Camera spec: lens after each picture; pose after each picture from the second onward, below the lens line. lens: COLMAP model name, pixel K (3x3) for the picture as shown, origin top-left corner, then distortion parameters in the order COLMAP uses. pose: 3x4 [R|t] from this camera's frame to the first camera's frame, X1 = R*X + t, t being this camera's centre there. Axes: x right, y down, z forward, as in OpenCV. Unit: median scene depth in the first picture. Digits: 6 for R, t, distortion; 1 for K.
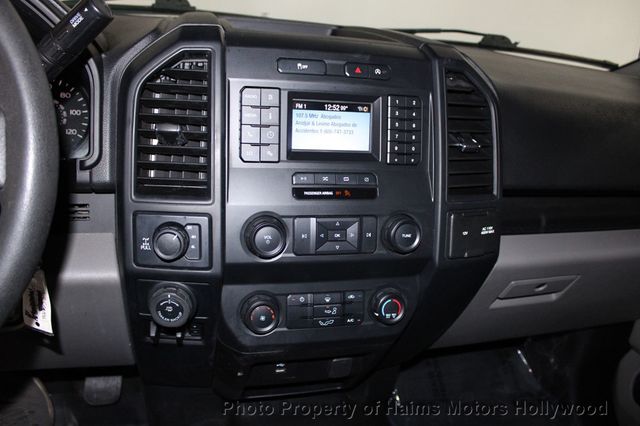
lens RADIAL K [[533.1, 0, 318.2], [0, 533.1, 215.1], [0, 0, 1]] dist [-0.152113, 0.120058]
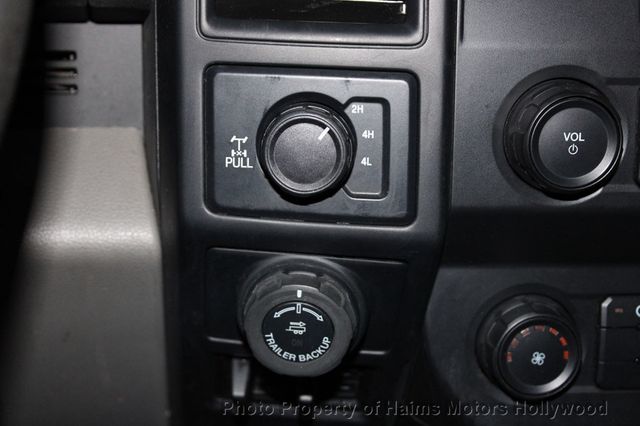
lens RADIAL K [[1182.3, 0, 318.9], [0, 1182.3, 210.4], [0, 0, 1]] dist [0.021594, 0.000000]
pose [[0.986710, 0.016948, -0.161605, -0.124109], [-0.004570, 0.997047, 0.076656, 0.028264], [0.162427, -0.074899, 0.983874, 0.165475]]
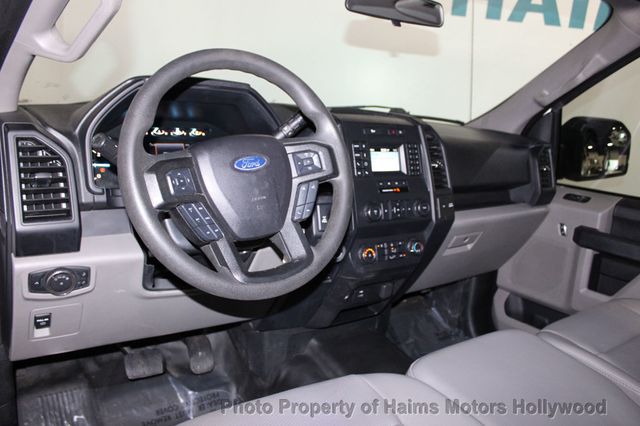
lens RADIAL K [[533.1, 0, 318.6], [0, 533.1, 217.5], [0, 0, 1]] dist [-0.152113, 0.120058]
pose [[0.931228, -0.102080, 0.349849, -0.963196], [0.141966, 0.985748, -0.090260, 0.206110], [-0.335650, 0.133719, 0.932448, -0.809340]]
